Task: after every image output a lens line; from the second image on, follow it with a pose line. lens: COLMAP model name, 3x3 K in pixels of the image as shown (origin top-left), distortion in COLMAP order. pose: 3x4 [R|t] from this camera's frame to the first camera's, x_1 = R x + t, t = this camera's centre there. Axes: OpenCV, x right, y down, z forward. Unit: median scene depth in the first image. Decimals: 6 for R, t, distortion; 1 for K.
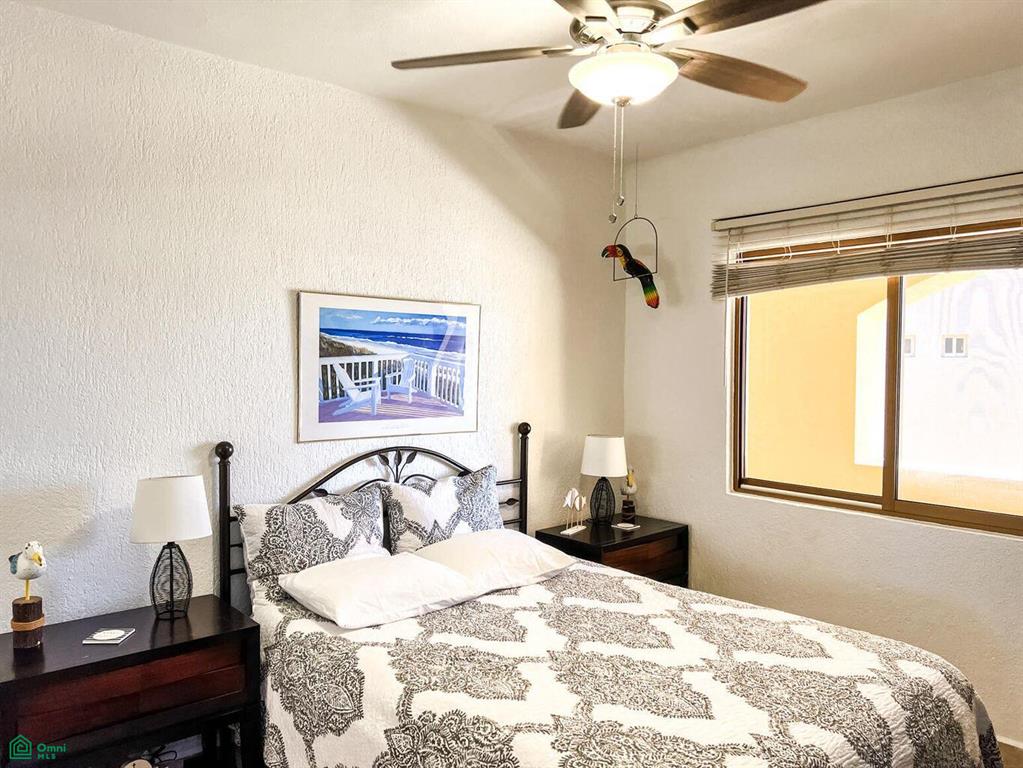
lens RADIAL K [[769.2, 0, 512.6], [0, 769.2, 382.8], [0, 0, 1]] dist [0.039650, -0.001923]
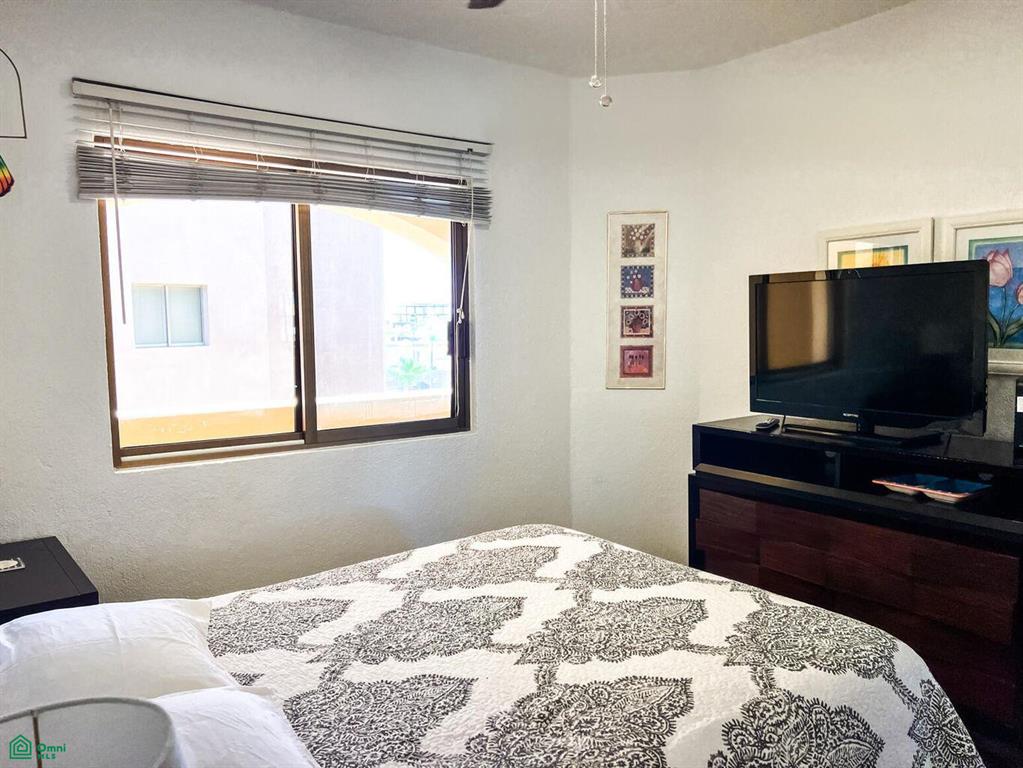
lens RADIAL K [[769.2, 0, 512.9], [0, 769.2, 384.6], [0, 0, 1]] dist [0.039650, -0.001923]
pose [[0.089414, -0.098986, 0.991063, -0.592085], [0.033596, 0.994783, 0.096327, 0.004105], [-0.995428, 0.024683, 0.092273, 0.816523]]
